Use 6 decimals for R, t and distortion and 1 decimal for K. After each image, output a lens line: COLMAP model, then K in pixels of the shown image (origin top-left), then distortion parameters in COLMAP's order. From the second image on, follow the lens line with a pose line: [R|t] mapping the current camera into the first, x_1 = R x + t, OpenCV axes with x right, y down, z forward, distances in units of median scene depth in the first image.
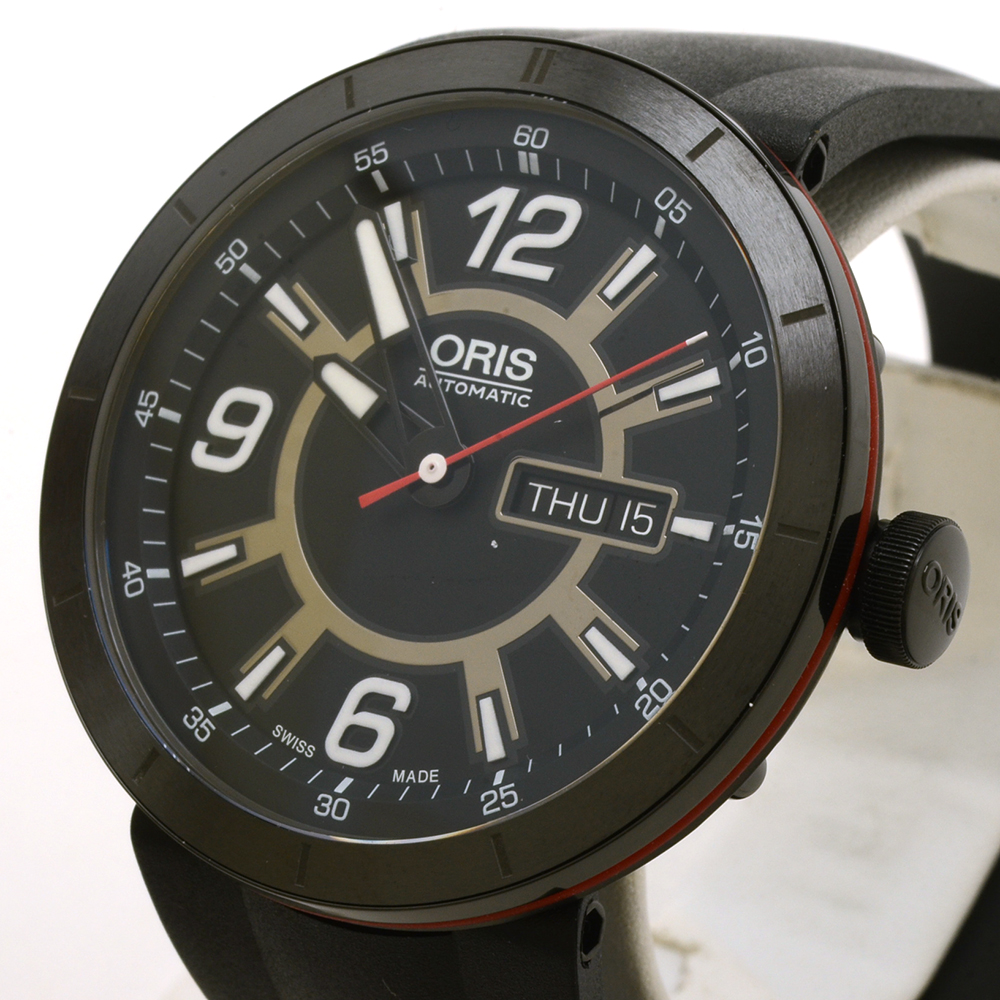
lens RADIAL K [[4124.4, 0, 500.0], [0, 4124.4, 500.0], [0, 0, 1]] dist [-0.133378, -2.334650]
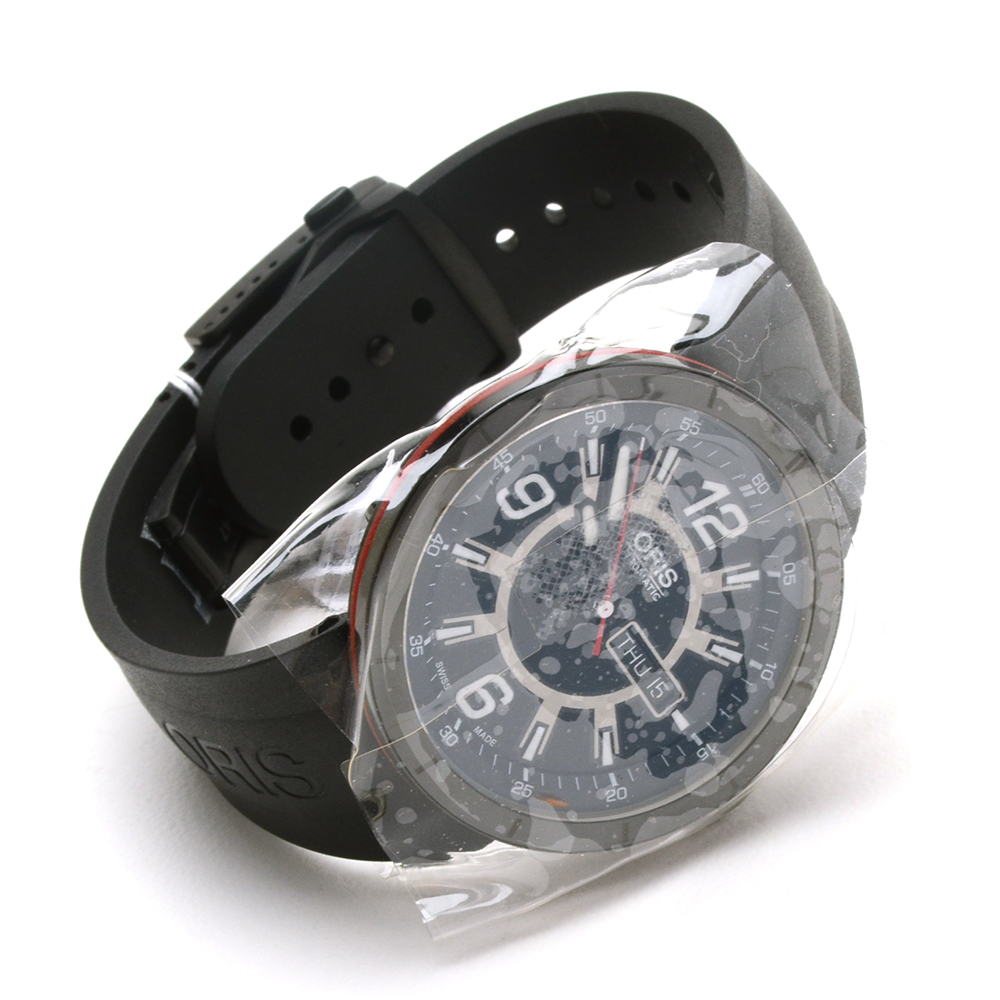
lens RADIAL K [[4124.4, 0, 500.0], [0, 4124.4, 500.0], [0, 0, 1]] dist [-0.133378, -2.334650]
pose [[0.500486, 0.322453, 0.803454, -1.448983], [-0.741008, 0.639453, 0.204954, -0.360190], [-0.447683, -0.697943, 0.558978, 0.072477]]
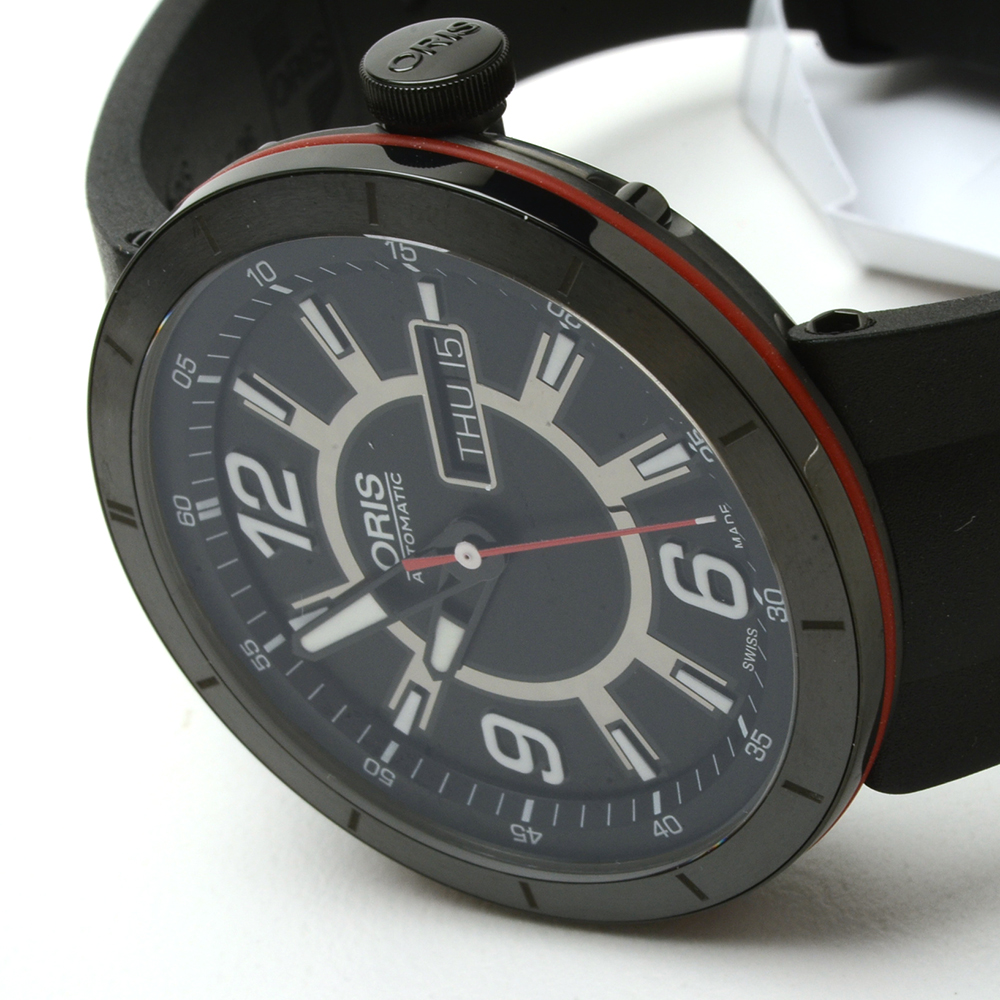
lens RADIAL K [[4124.4, 0, 500.0], [0, 4124.4, 500.0], [0, 0, 1]] dist [-0.133378, -2.334650]
pose [[-0.174092, -0.984688, 0.008982, -0.013085], [0.907027, -0.163899, -0.387864, 0.392251], [0.383397, -0.059376, 0.921673, 0.067333]]
